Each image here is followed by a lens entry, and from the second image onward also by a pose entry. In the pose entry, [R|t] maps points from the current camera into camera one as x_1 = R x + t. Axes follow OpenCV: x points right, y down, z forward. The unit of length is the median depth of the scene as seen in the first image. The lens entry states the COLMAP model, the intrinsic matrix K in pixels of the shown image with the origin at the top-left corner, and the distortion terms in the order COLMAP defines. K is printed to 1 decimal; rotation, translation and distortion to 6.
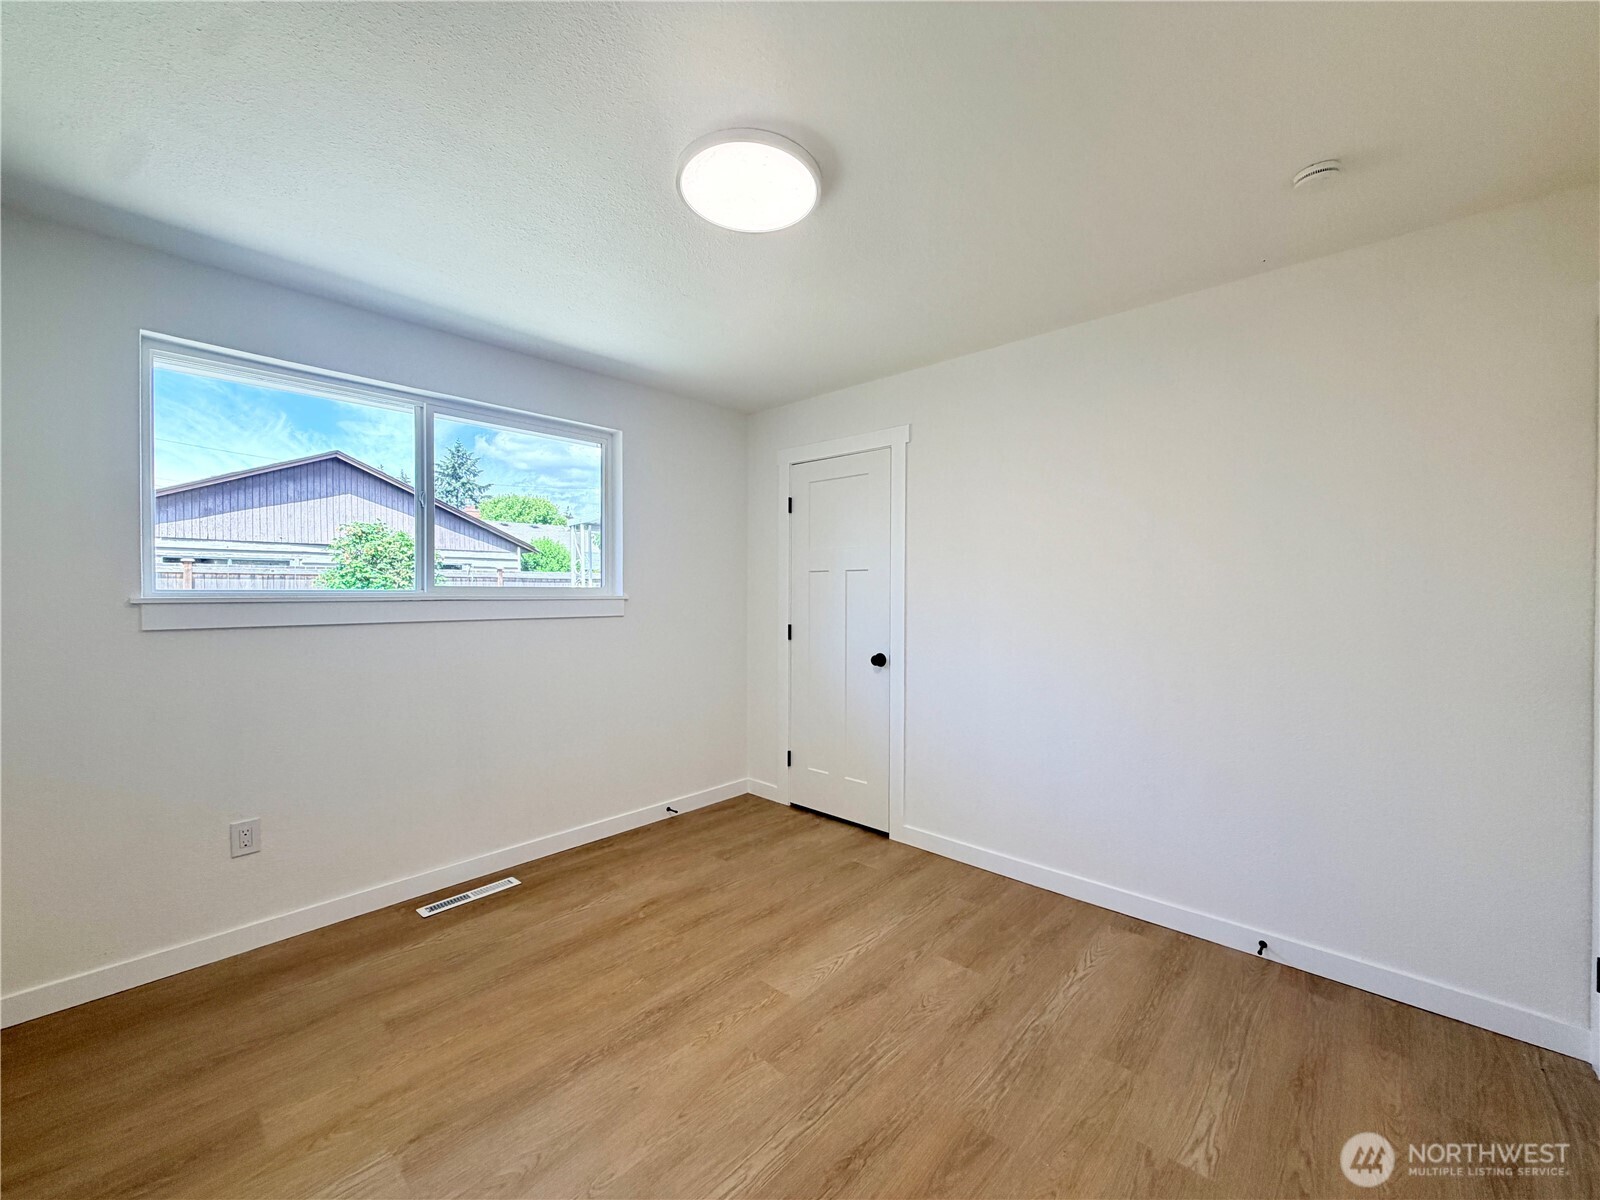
lens RADIAL K [[641.1, 0, 808.7], [0, 641.1, 595.0], [0, 0, 1]] dist [-0.001945, 0.000348]
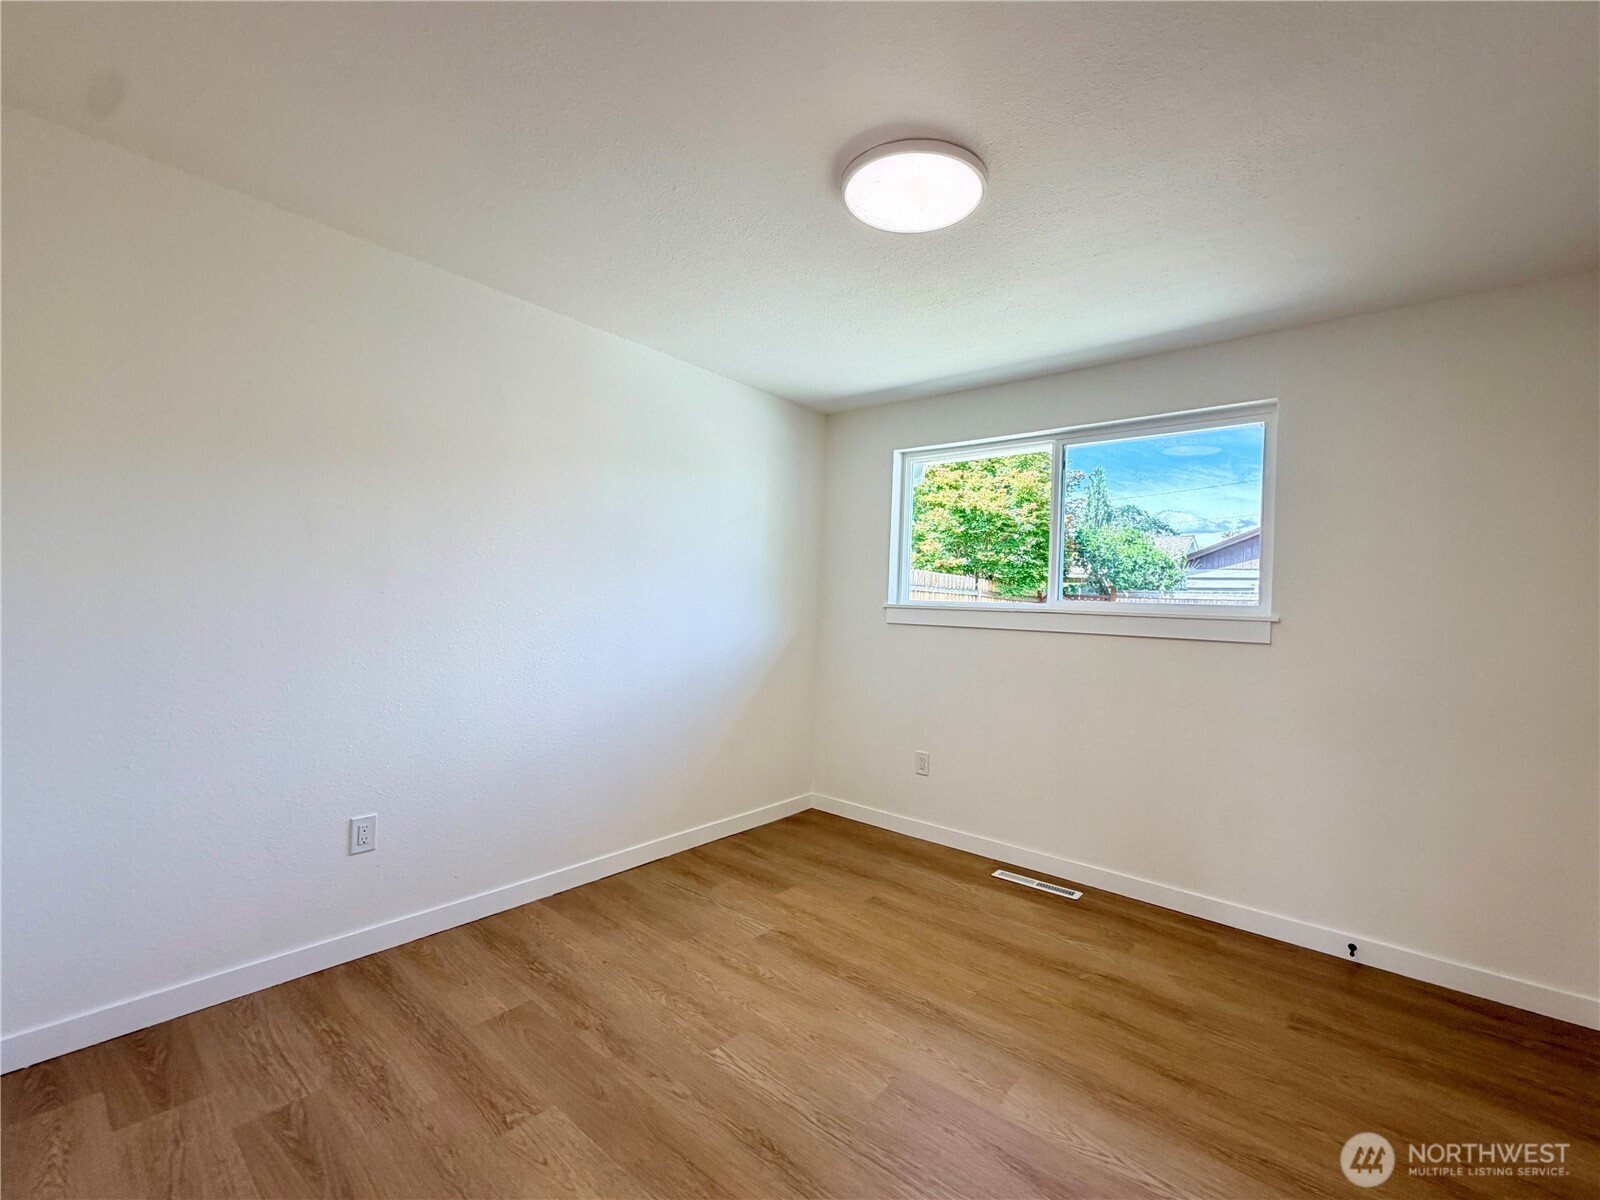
lens RADIAL K [[721.8, 0, 811.4], [0, 721.8, 595.9], [0, 0, 1]] dist [0.002068, 0.000238]
pose [[0.020820, -0.011455, -0.999718, 0.830746], [-0.042110, 0.999037, -0.012324, 0.014448], [0.998896, 0.042354, 0.020317, 0.684240]]
